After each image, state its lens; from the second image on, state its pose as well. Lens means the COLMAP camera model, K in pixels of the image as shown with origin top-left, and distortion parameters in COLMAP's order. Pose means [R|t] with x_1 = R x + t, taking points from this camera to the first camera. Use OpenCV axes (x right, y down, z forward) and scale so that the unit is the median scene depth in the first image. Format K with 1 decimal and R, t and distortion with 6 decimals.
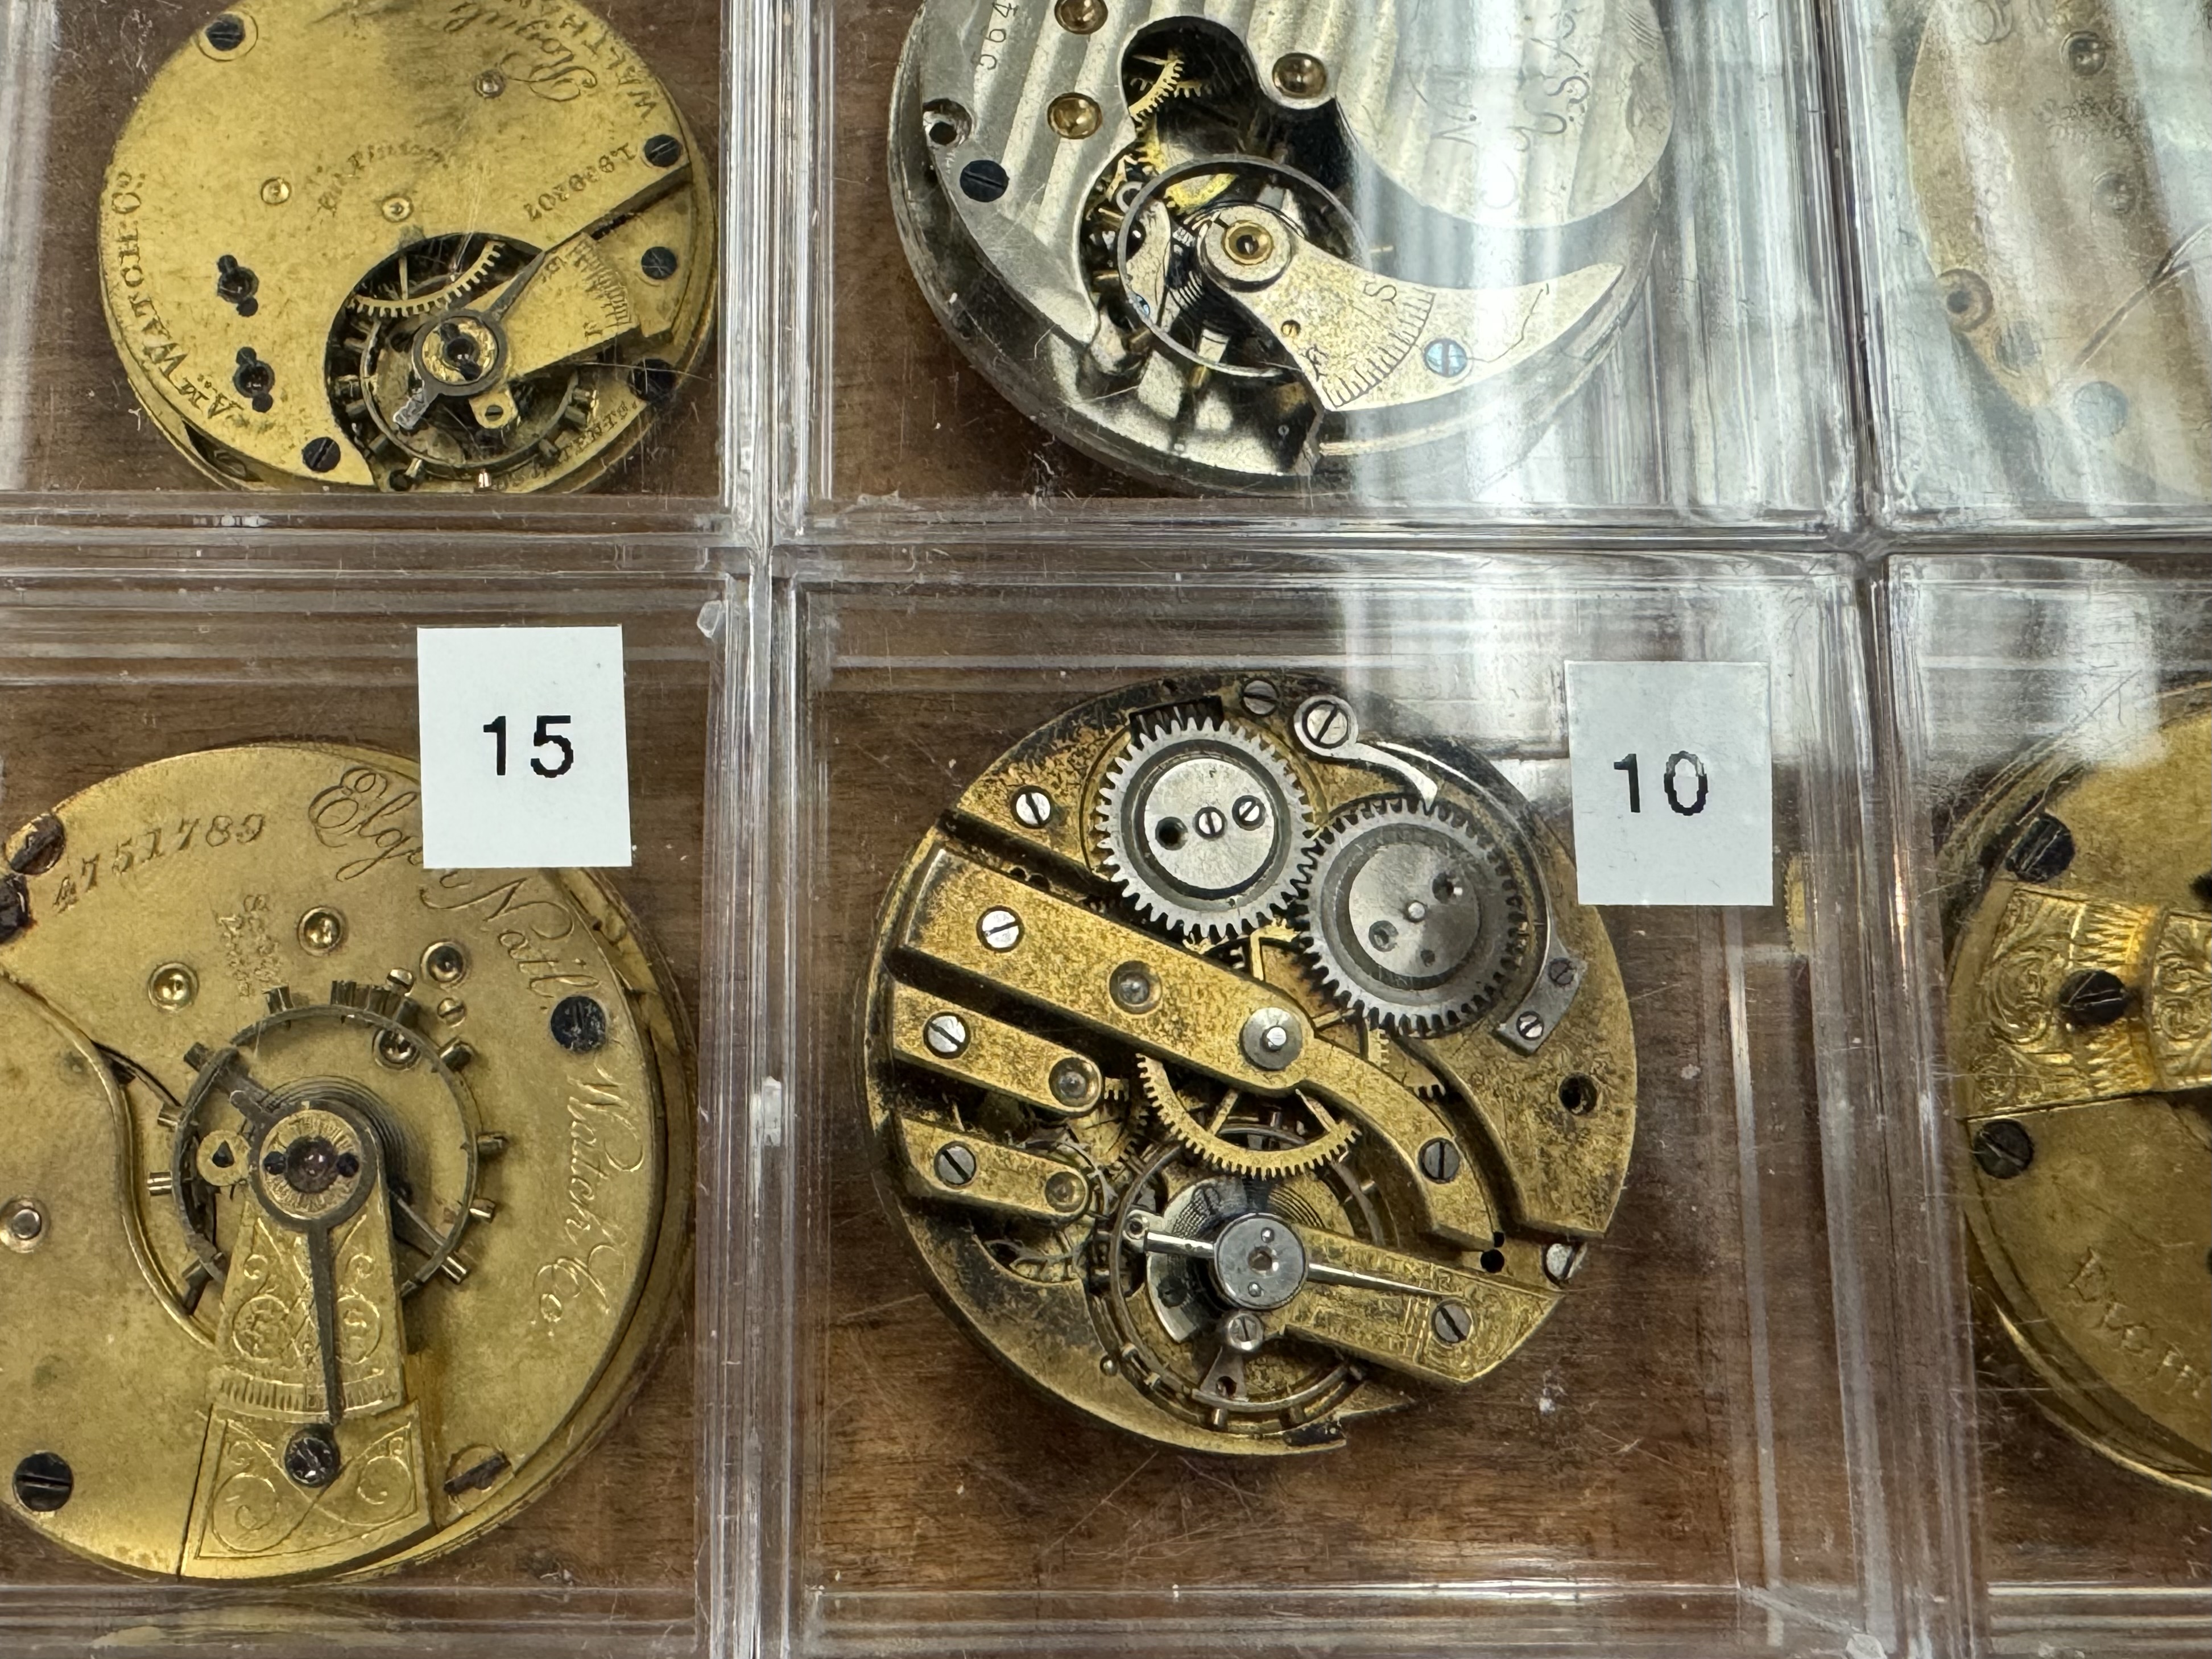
lens RADIAL K [[2171.2, 0, 1106.0], [0, 2171.2, 829.5], [0, 0, 1]] dist [-0.007774, -0.025852]
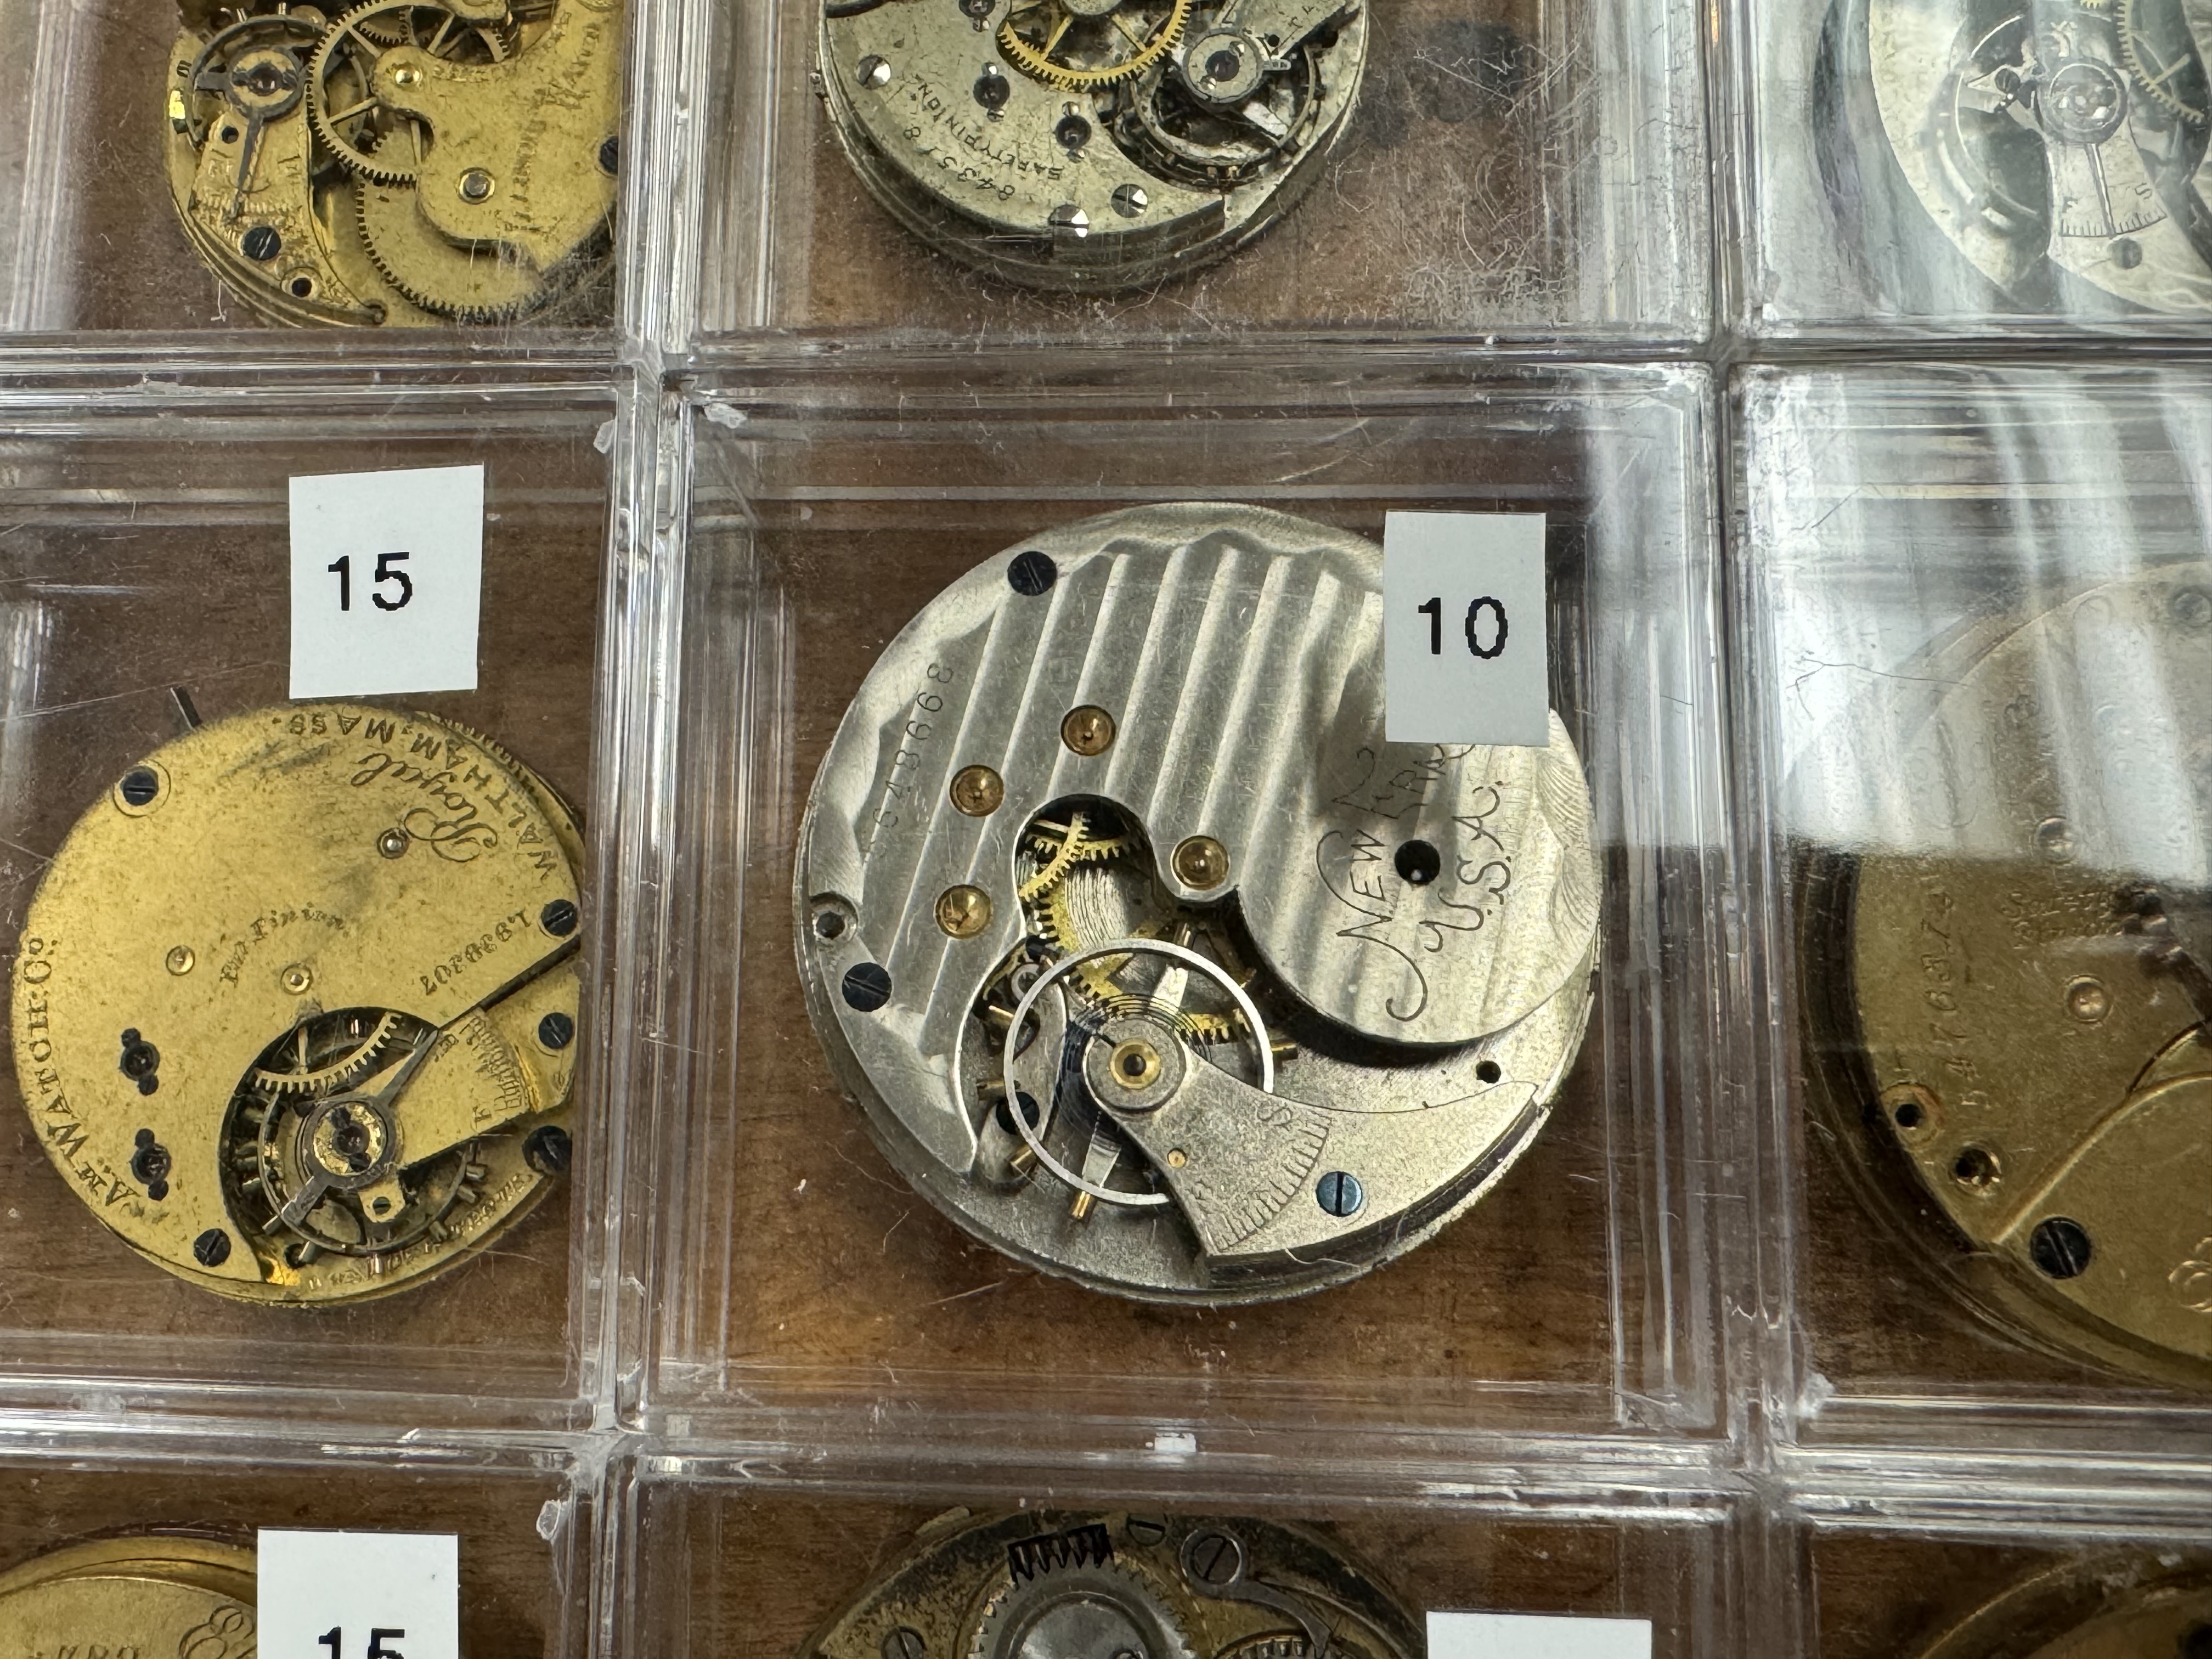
lens RADIAL K [[2170.9, 0, 1106.0], [0, 2170.9, 829.5], [0, 0, 1]] dist [-0.007774, -0.025852]
pose [[0.995404, 0.009070, -0.095336, 0.138969], [-0.009536, 0.999945, -0.004443, -0.358424], [0.095290, 0.005332, 0.995435, 0.043373]]
